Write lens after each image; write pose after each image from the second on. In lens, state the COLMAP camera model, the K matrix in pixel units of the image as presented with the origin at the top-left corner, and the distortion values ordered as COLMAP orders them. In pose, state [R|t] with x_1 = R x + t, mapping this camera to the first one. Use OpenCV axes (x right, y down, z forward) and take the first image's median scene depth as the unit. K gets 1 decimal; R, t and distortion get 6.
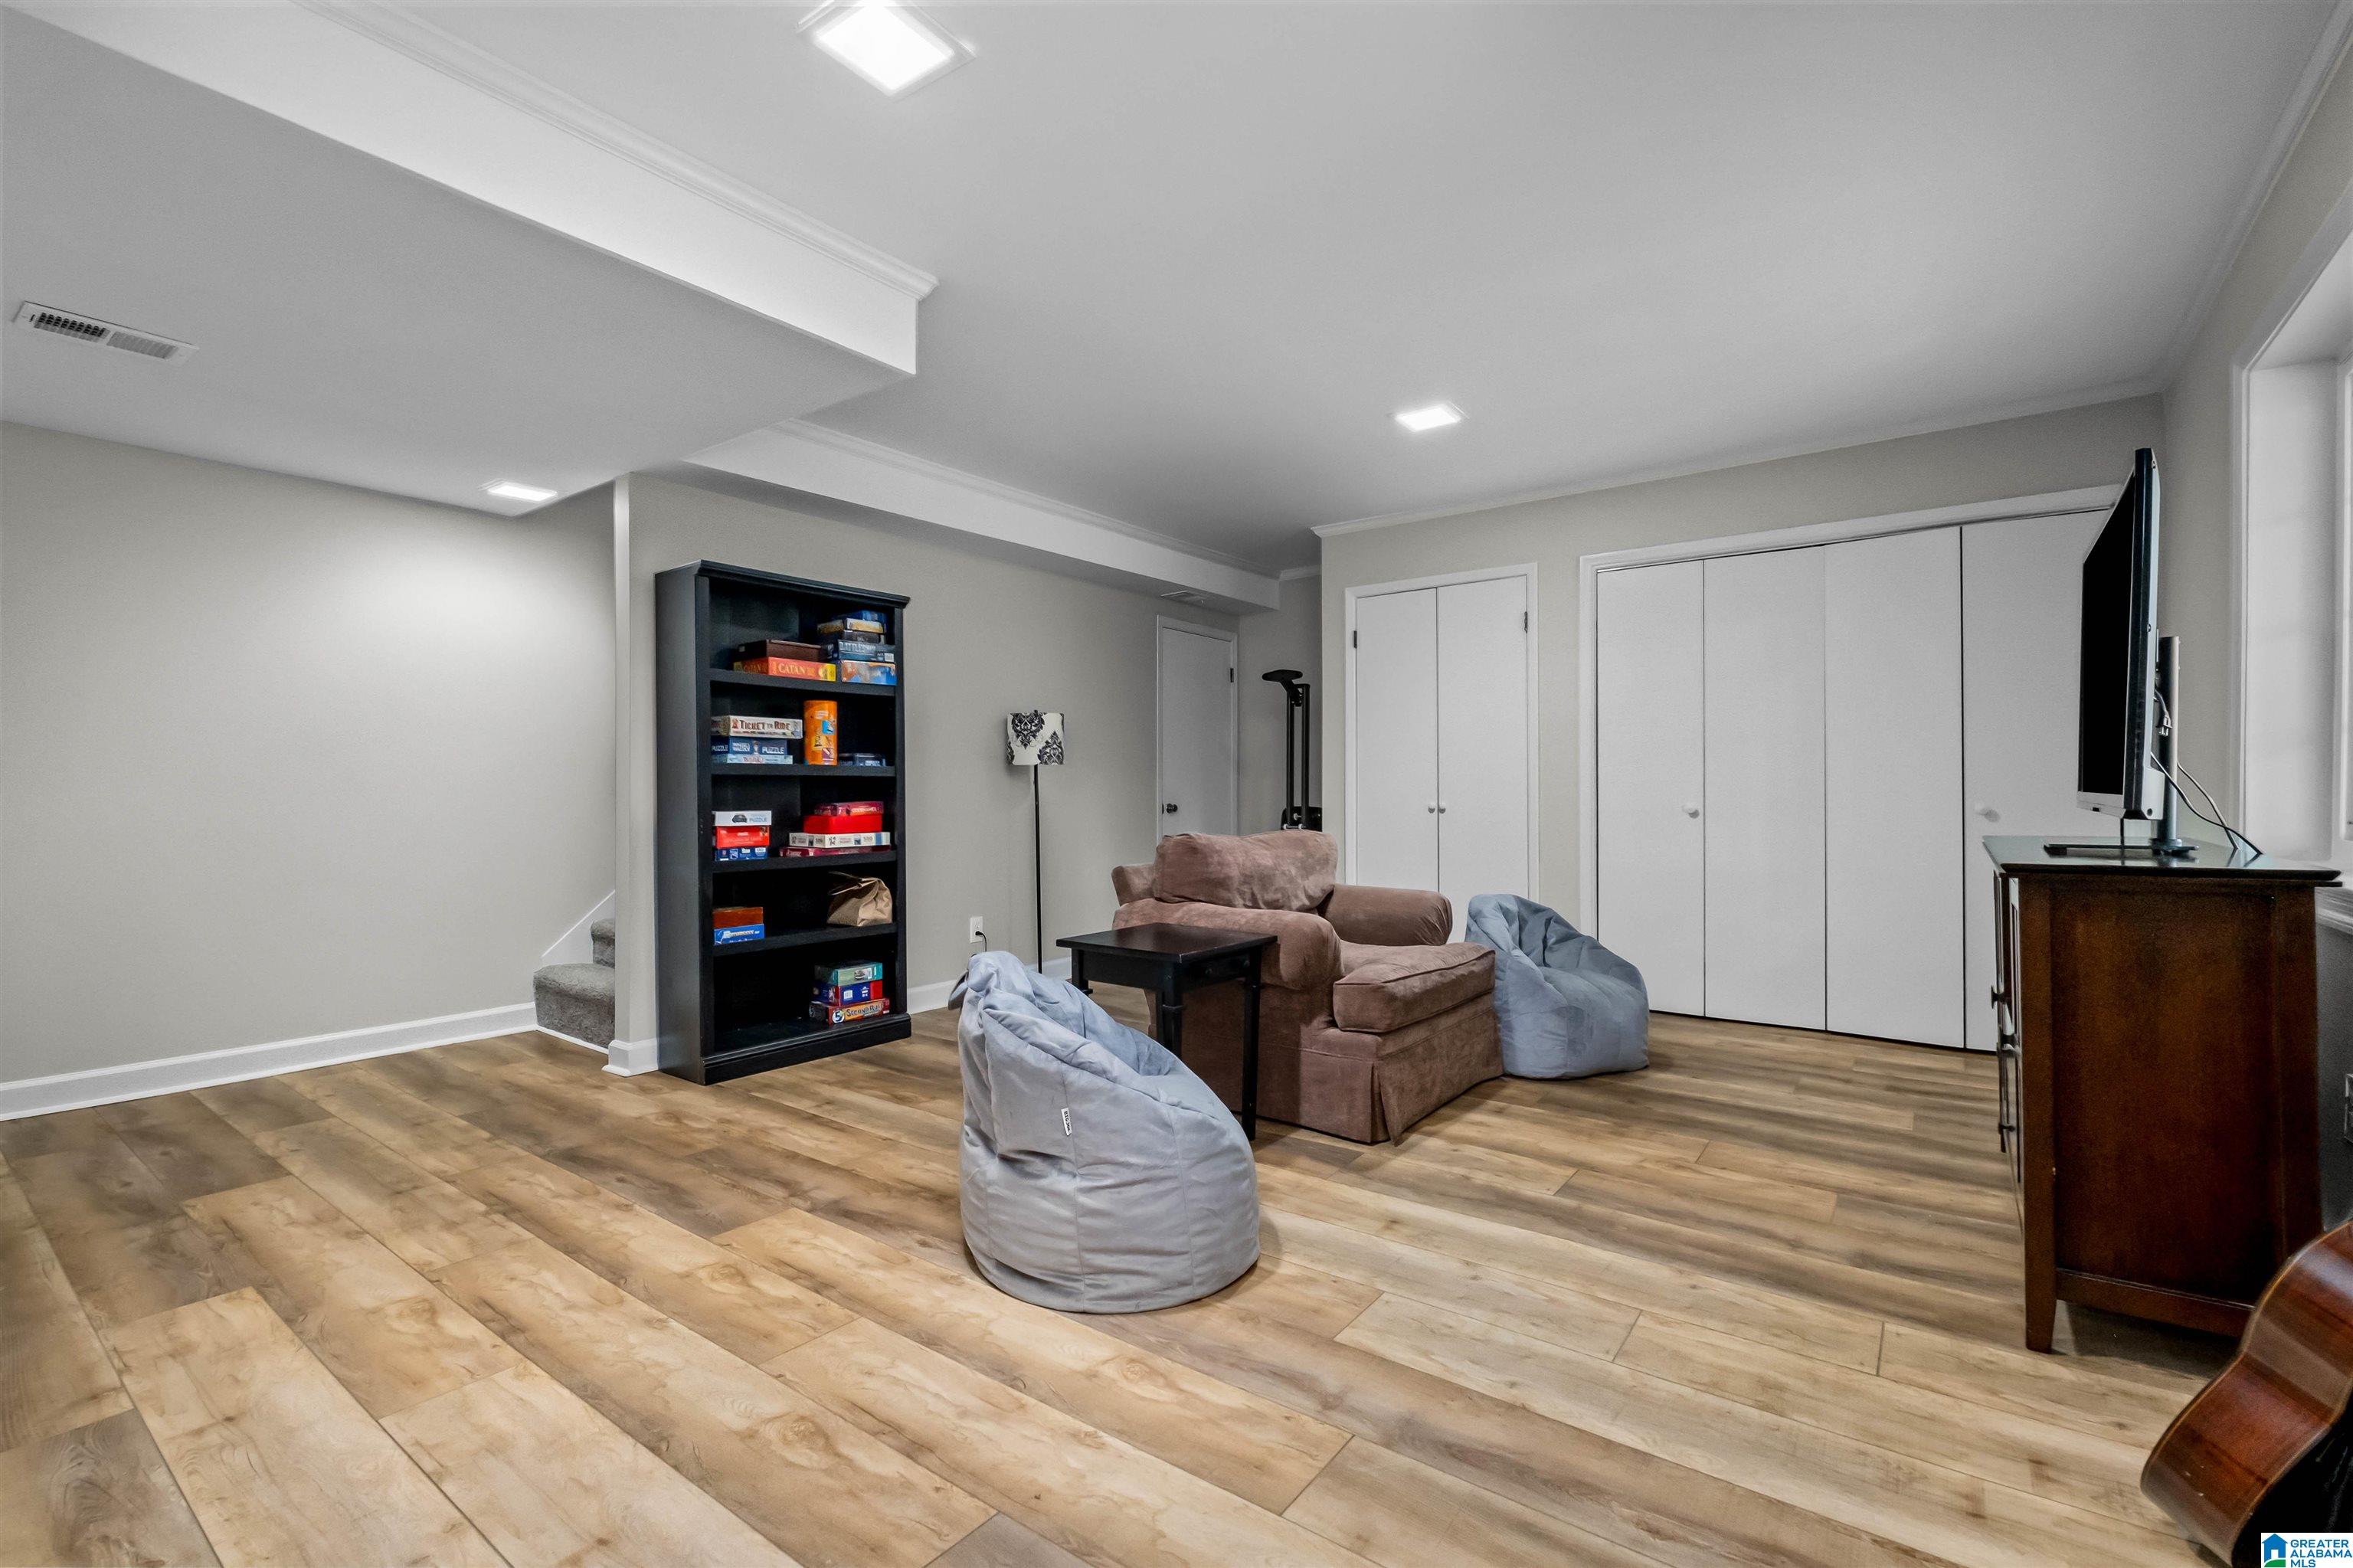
lens RADIAL K [[1031.1, 0, 1178.4], [0, 1031.1, 784.3], [0, 0, 1]] dist [-0.005169, 0.000723]
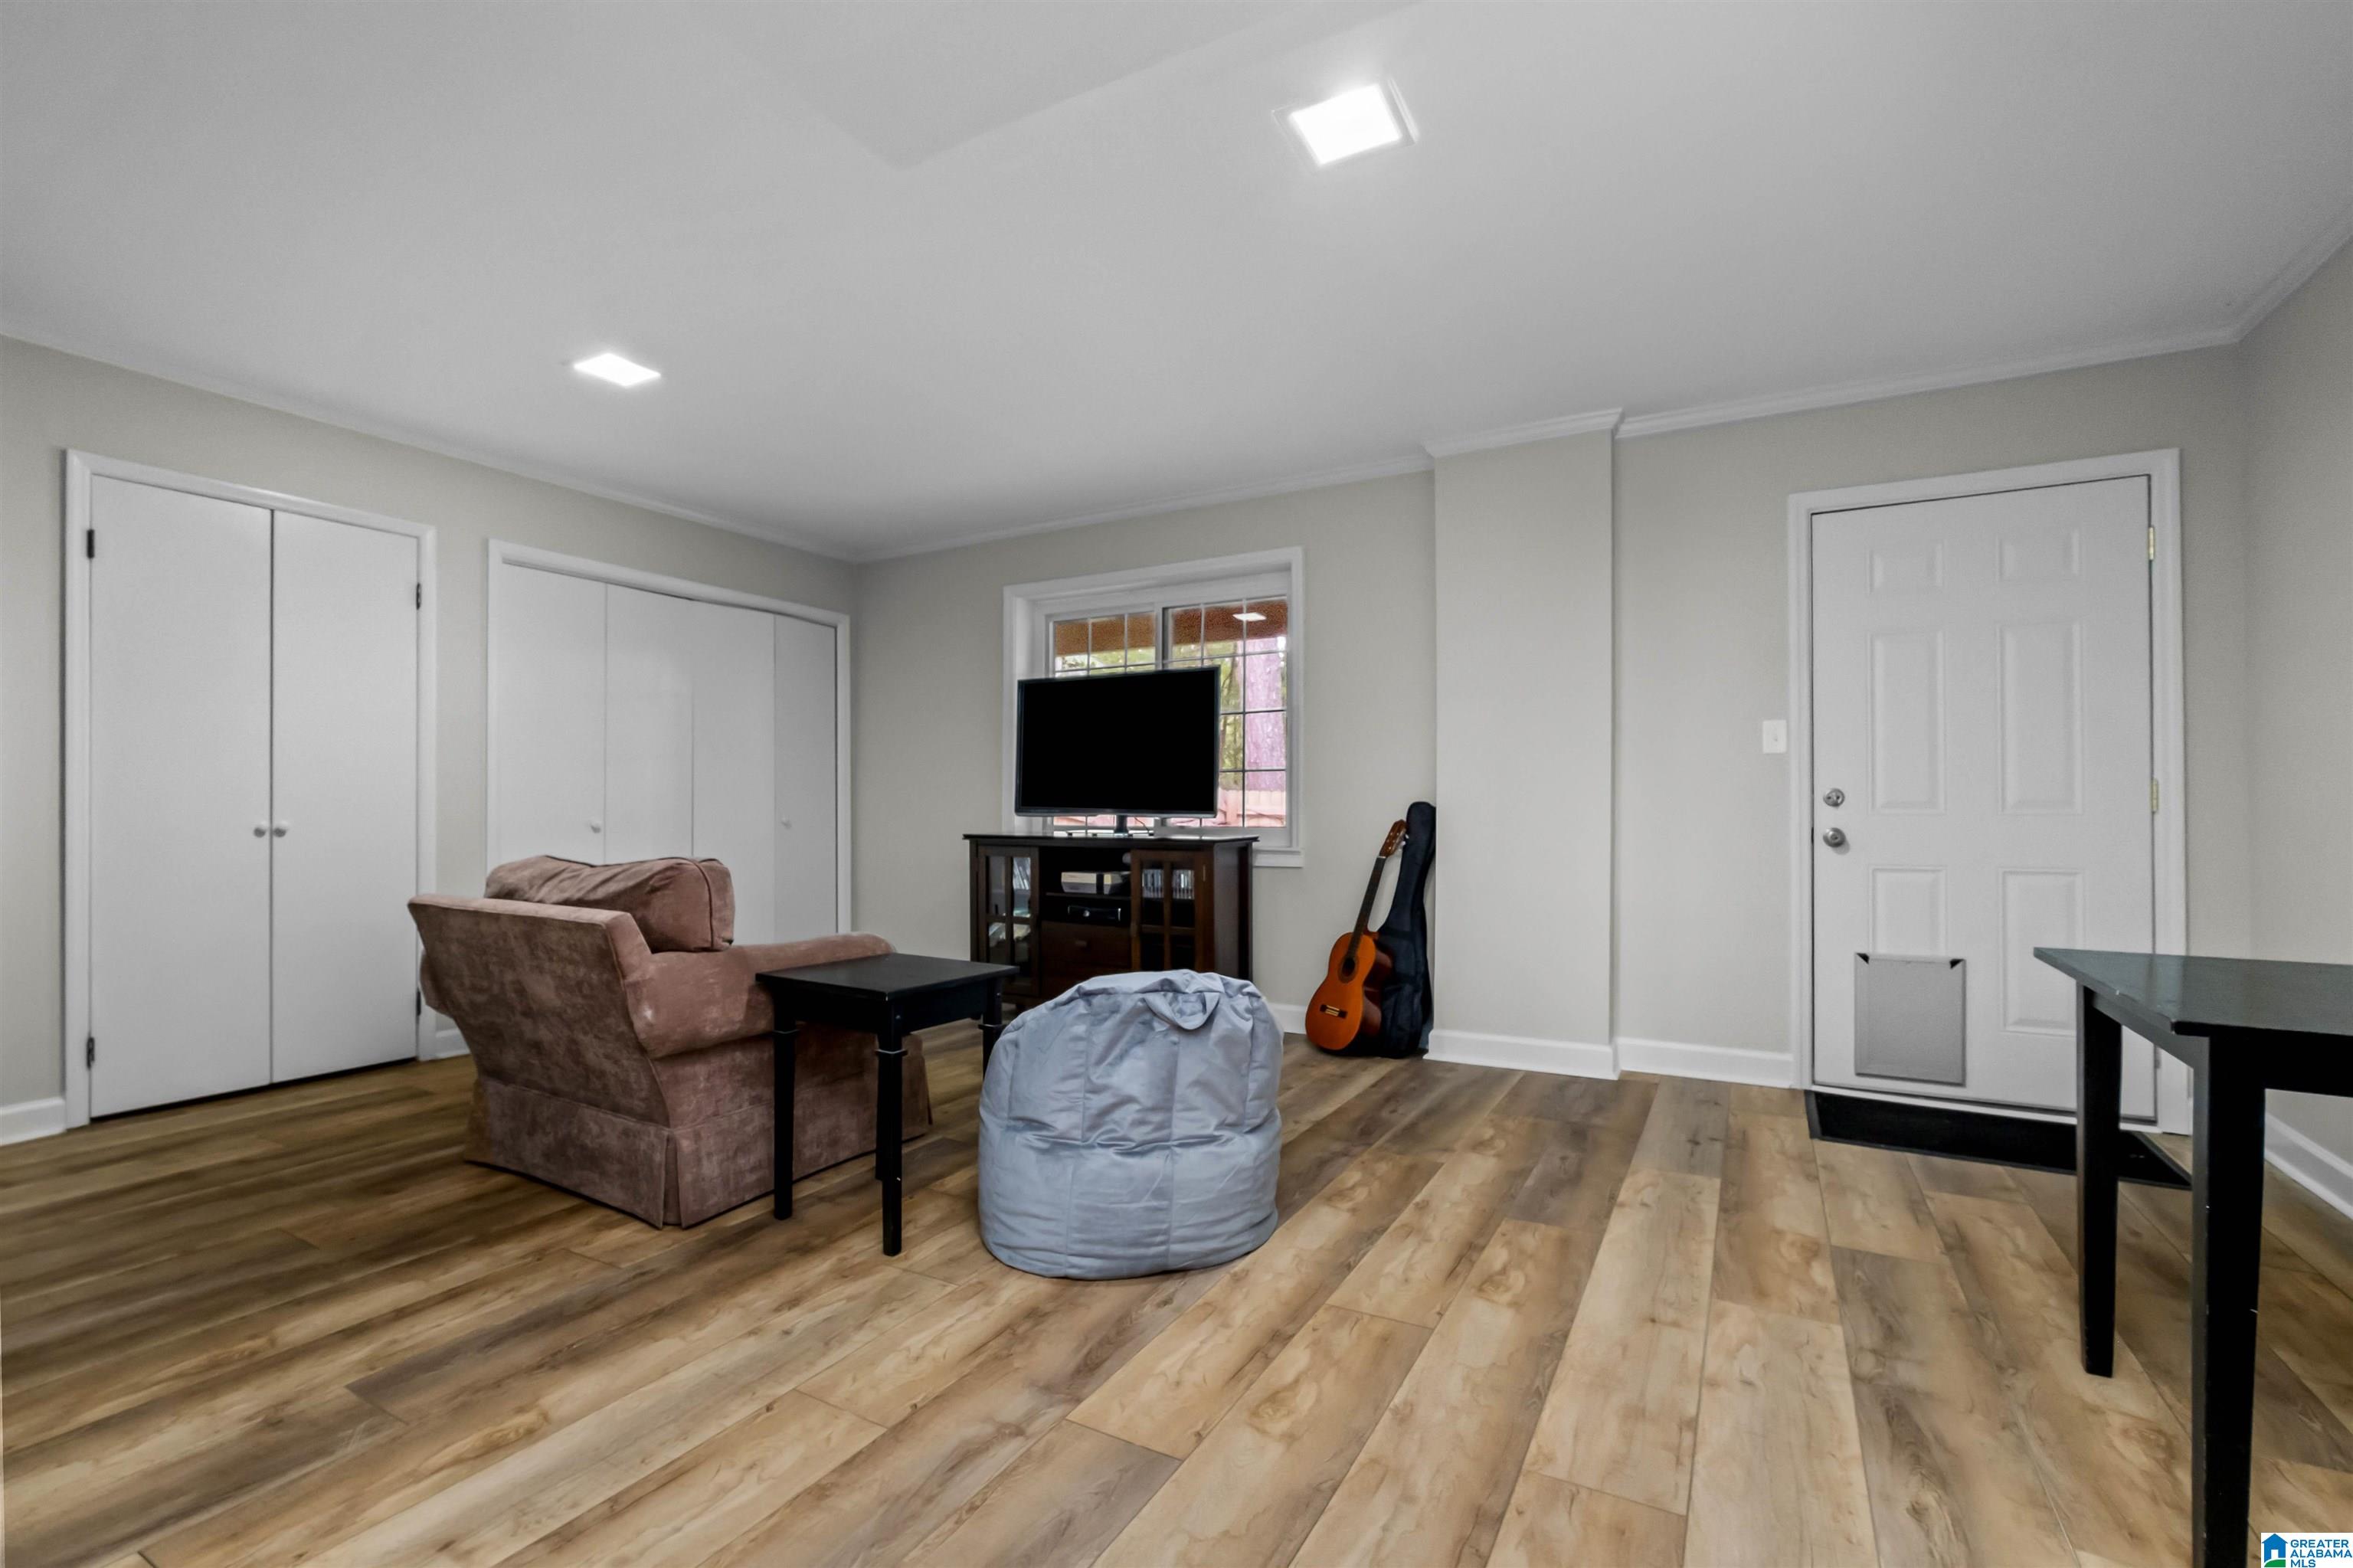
lens RADIAL K [[1031.1, 0, 1172.3], [0, 1031.1, 804.6], [0, 0, 1]] dist [-0.005169, 0.000723]
pose [[-0.124238, 0.006147, 0.992233, -1.183852], [-0.007735, 0.999944, -0.007163, 0.017174], [-0.992222, -0.008565, -0.124183, 1.146533]]
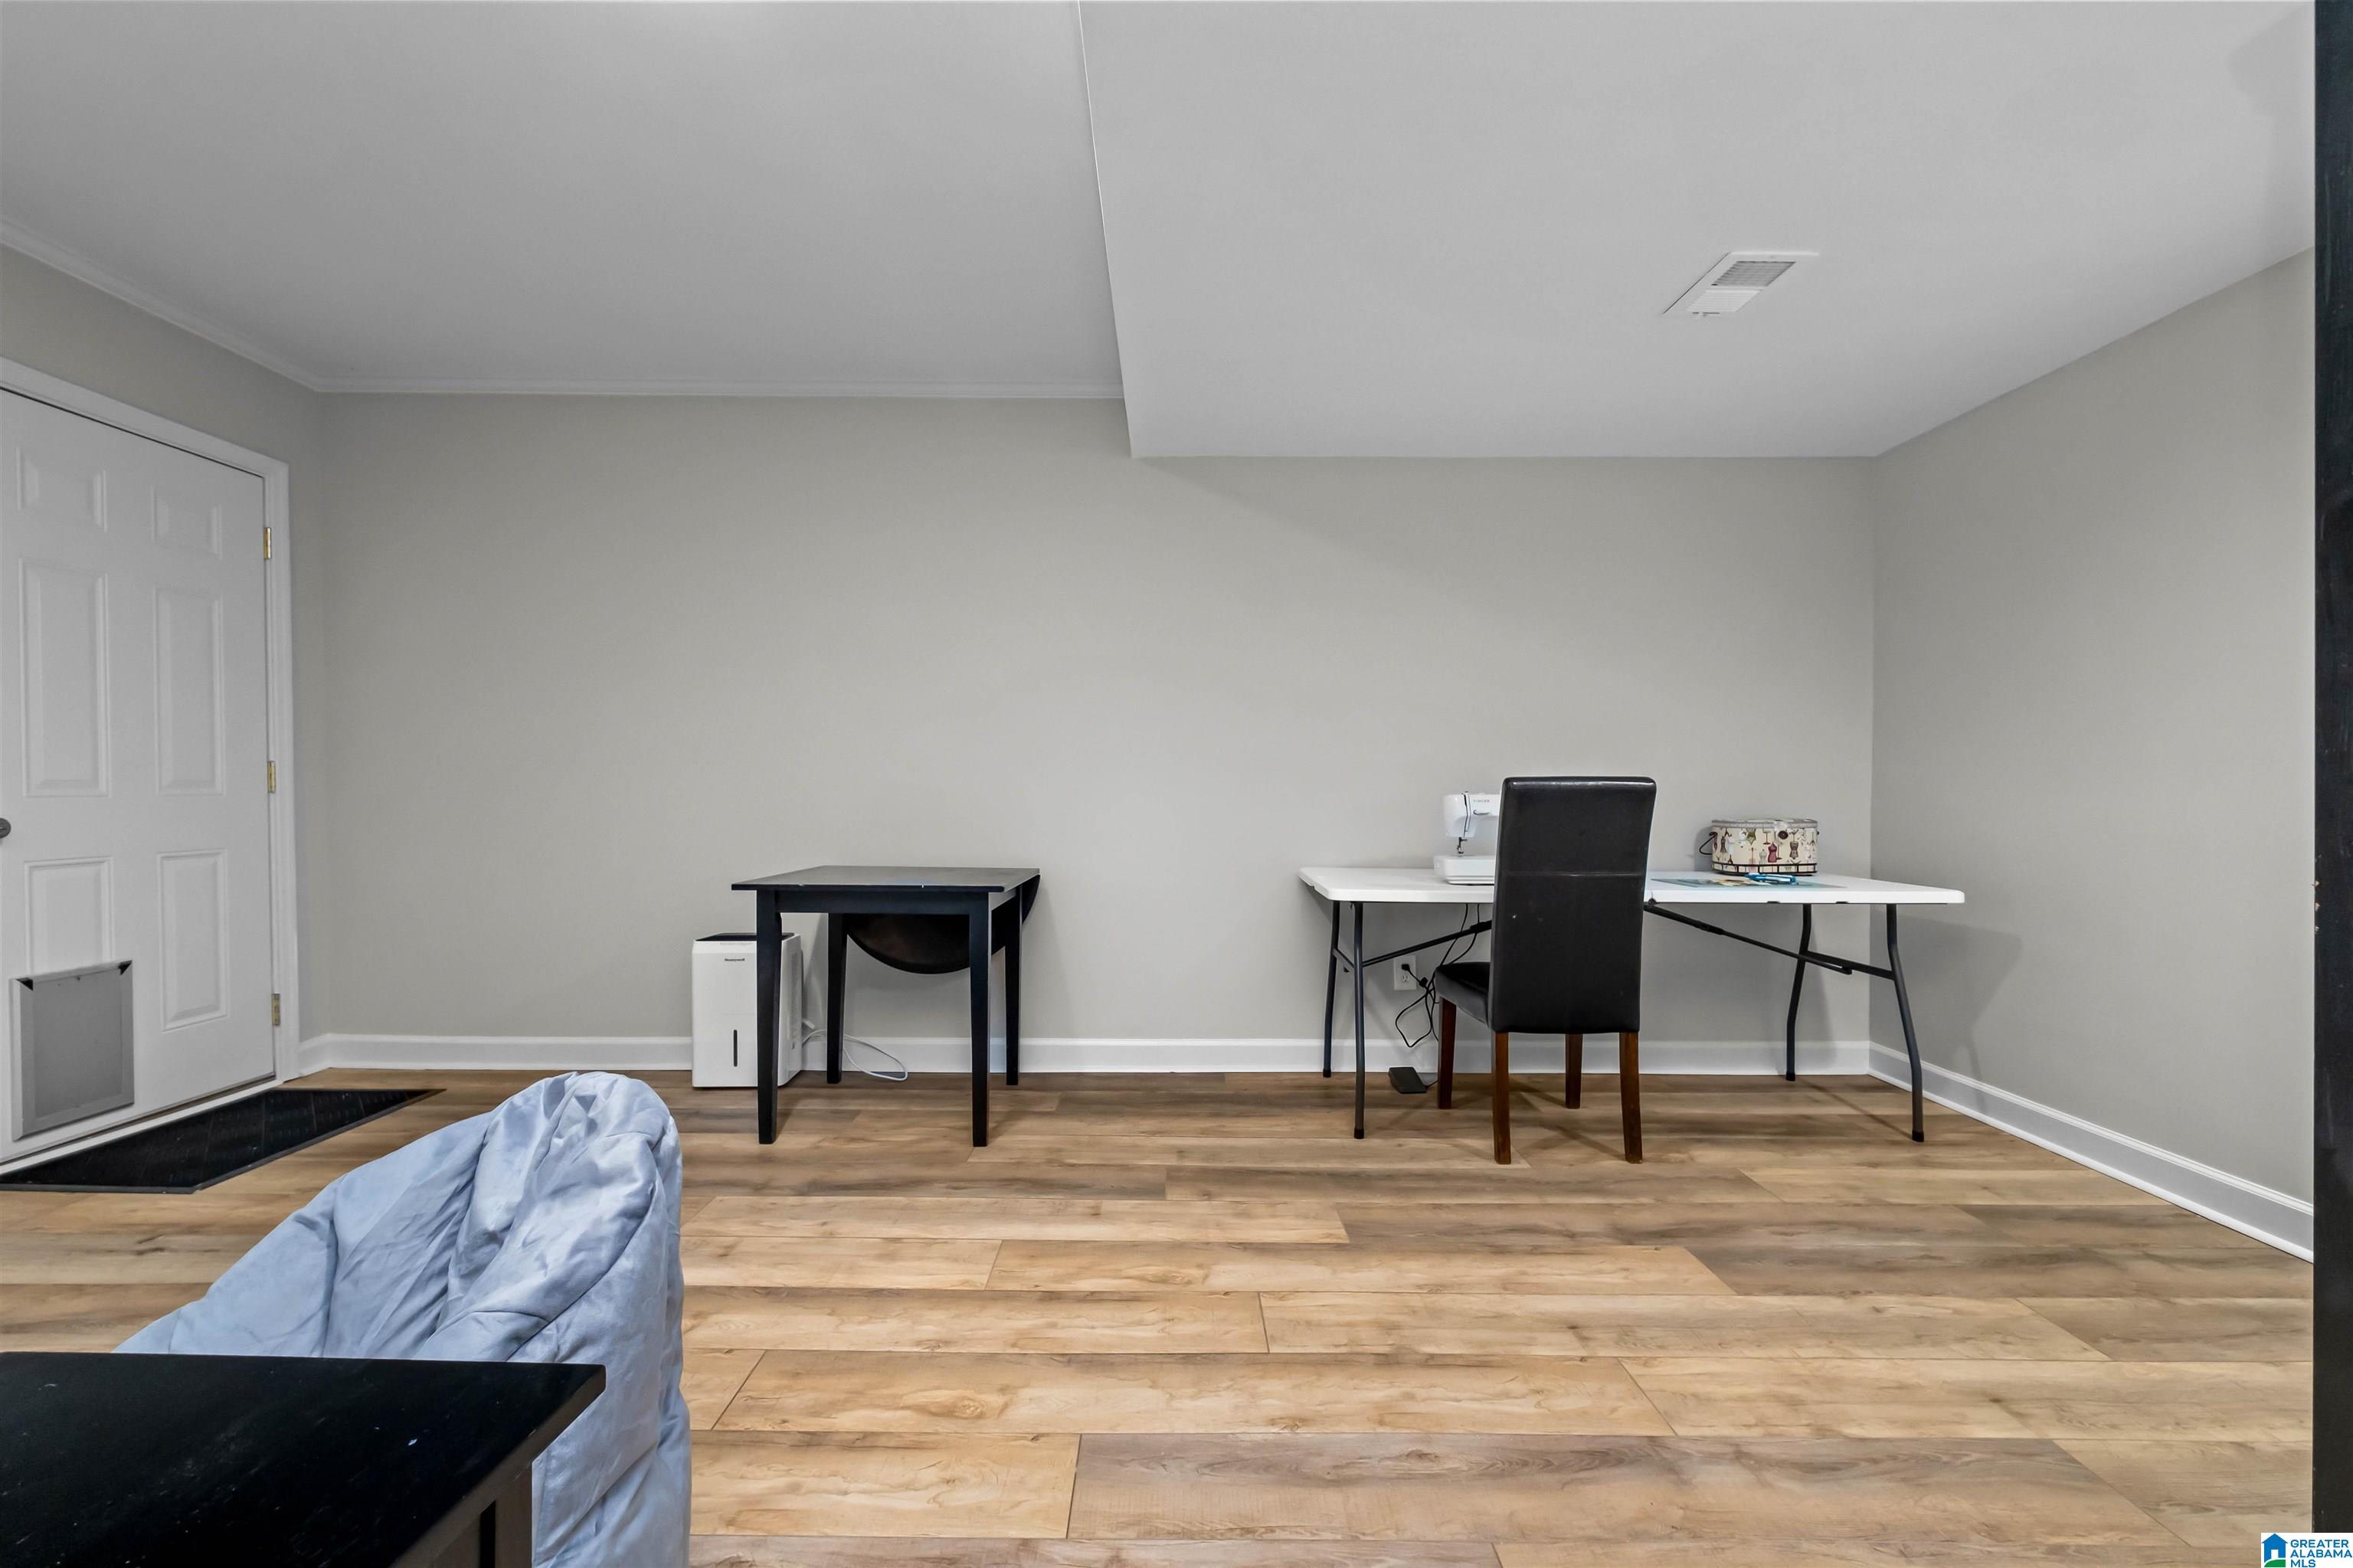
lens RADIAL K [[1031.1, 0, 1166.3], [0, 1031.1, 790.9], [0, 0, 1]] dist [-0.005169, 0.000723]
pose [[-0.805752, 0.003423, -0.592243, -0.105685], [0.005895, 0.999980, -0.002241, 0.016772], [0.592224, -0.005297, -0.805756, 1.662604]]
